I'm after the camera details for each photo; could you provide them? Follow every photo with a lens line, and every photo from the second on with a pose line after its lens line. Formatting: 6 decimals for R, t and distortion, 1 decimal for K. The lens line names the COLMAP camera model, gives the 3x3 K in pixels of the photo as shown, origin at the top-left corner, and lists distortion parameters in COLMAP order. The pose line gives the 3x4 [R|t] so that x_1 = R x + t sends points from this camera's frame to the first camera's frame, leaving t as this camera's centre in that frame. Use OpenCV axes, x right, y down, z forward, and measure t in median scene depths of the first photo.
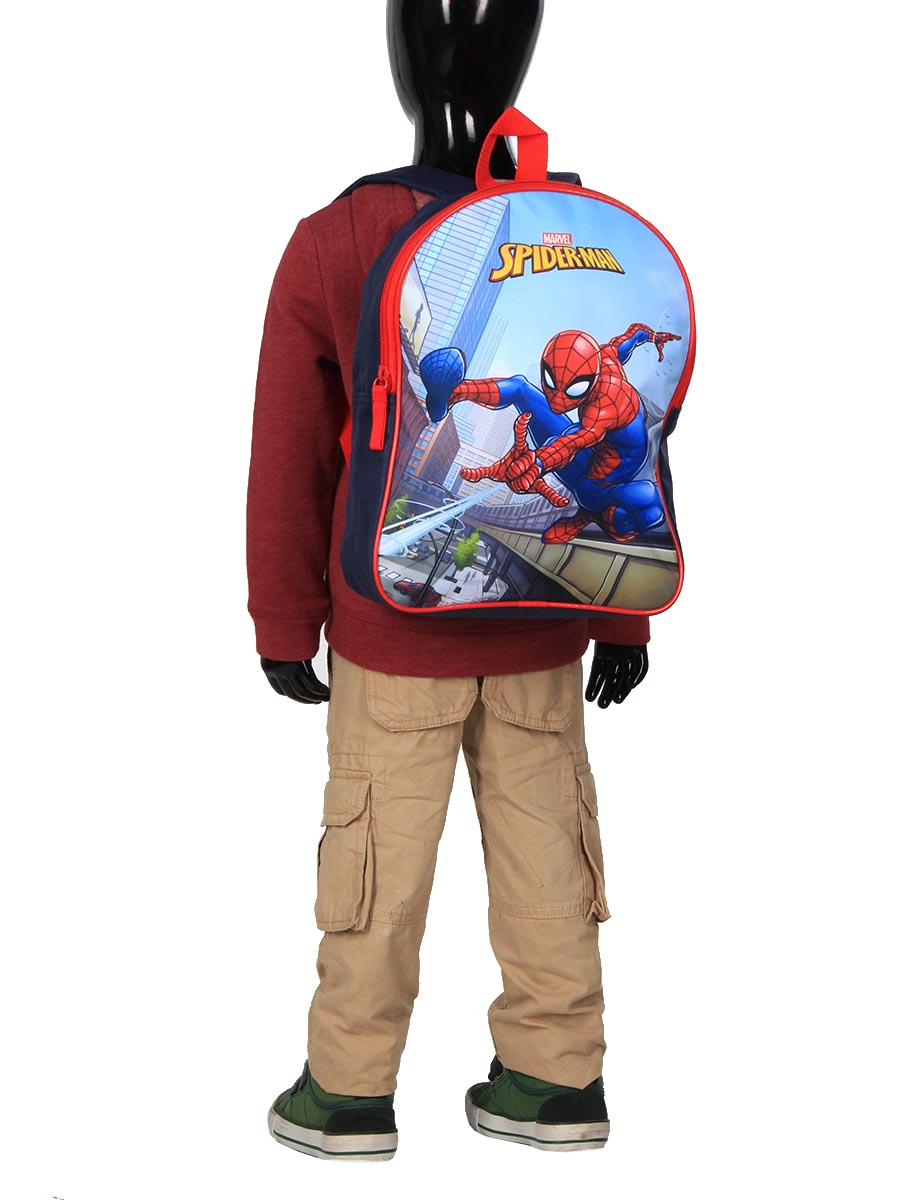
lens RADIAL K [[1719.8, 0, 450.0], [0, 1719.8, 600.0], [0, 0, 1]] dist [-0.002703, 0.004794]
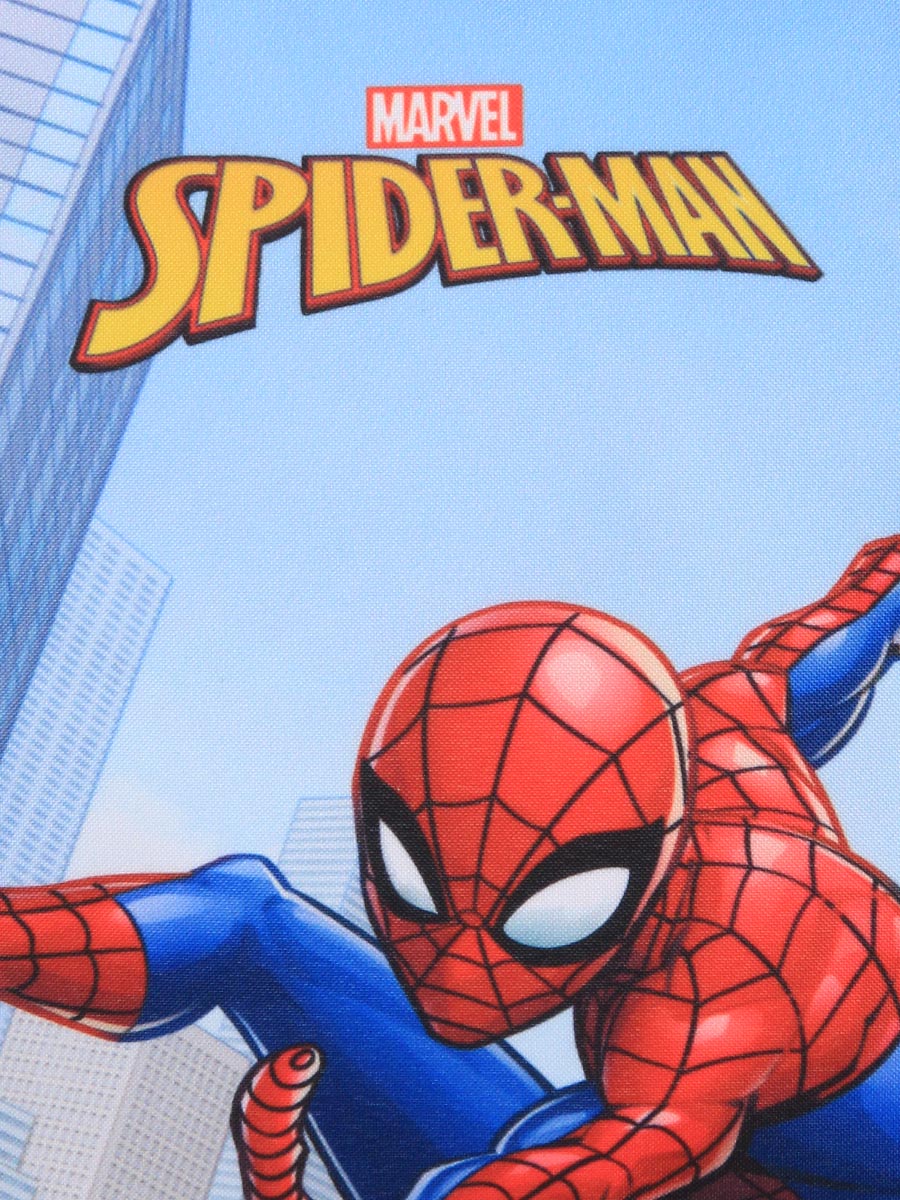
lens RADIAL K [[2508.4, 0, 450.0], [0, 2508.4, 600.0], [0, 0, 1]] dist [-0.443150, -0.069397]
pose [[0.970813, -0.021206, 0.238899, -0.002689], [0.082838, 0.964430, -0.251022, -0.088903], [-0.225078, 0.263485, 0.938038, 0.744969]]
